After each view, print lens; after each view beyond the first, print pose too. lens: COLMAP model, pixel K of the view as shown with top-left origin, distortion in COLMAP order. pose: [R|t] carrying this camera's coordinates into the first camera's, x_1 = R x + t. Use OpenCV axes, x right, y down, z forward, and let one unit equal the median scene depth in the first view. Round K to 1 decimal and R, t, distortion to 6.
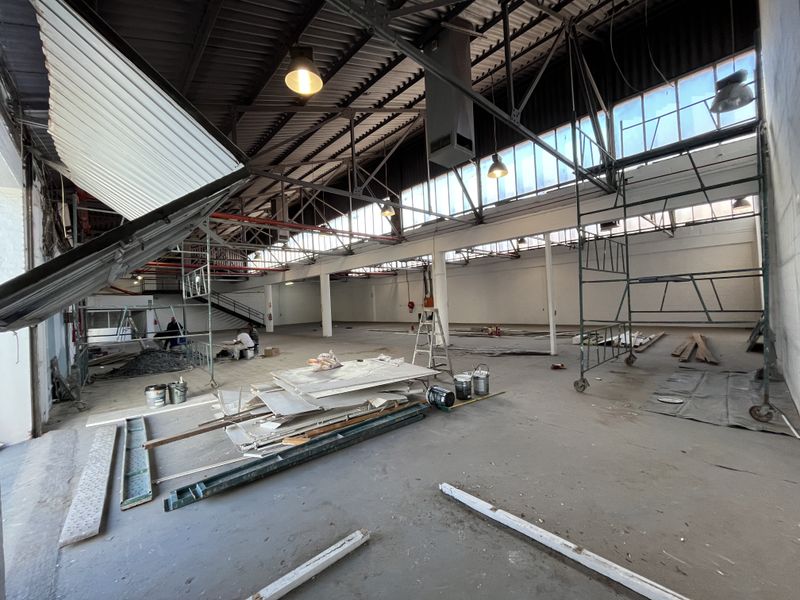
lens RADIAL K [[324.0, 0, 399.4], [0, 324.0, 304.0], [0, 0, 1]] dist [-0.006323, 0.000009]
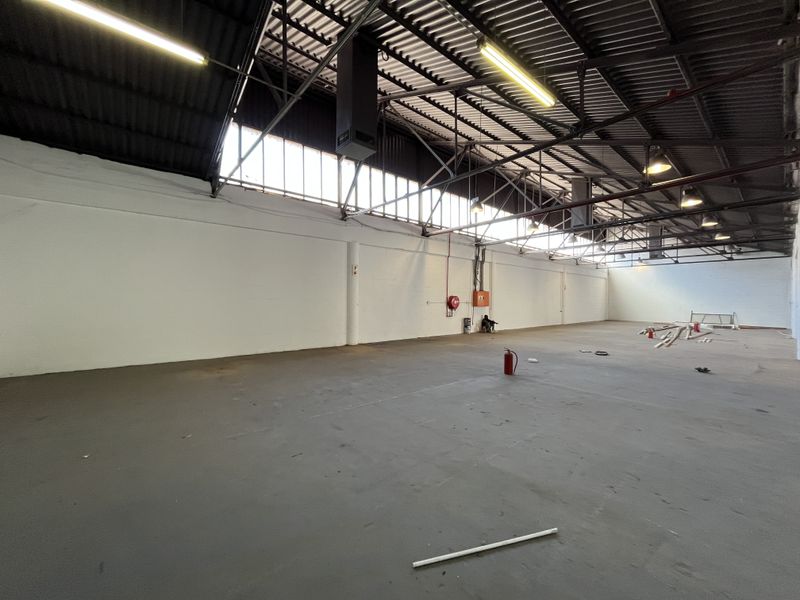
lens RADIAL K [[324.0, 0, 399.5], [0, 324.0, 297.6], [0, 0, 1]] dist [-0.006323, 0.000009]
pose [[0.059948, 0.039816, 0.997407, -0.956806], [-0.028958, 0.998853, -0.038133, 0.010418], [-0.997781, -0.026597, 0.061032, 1.068971]]
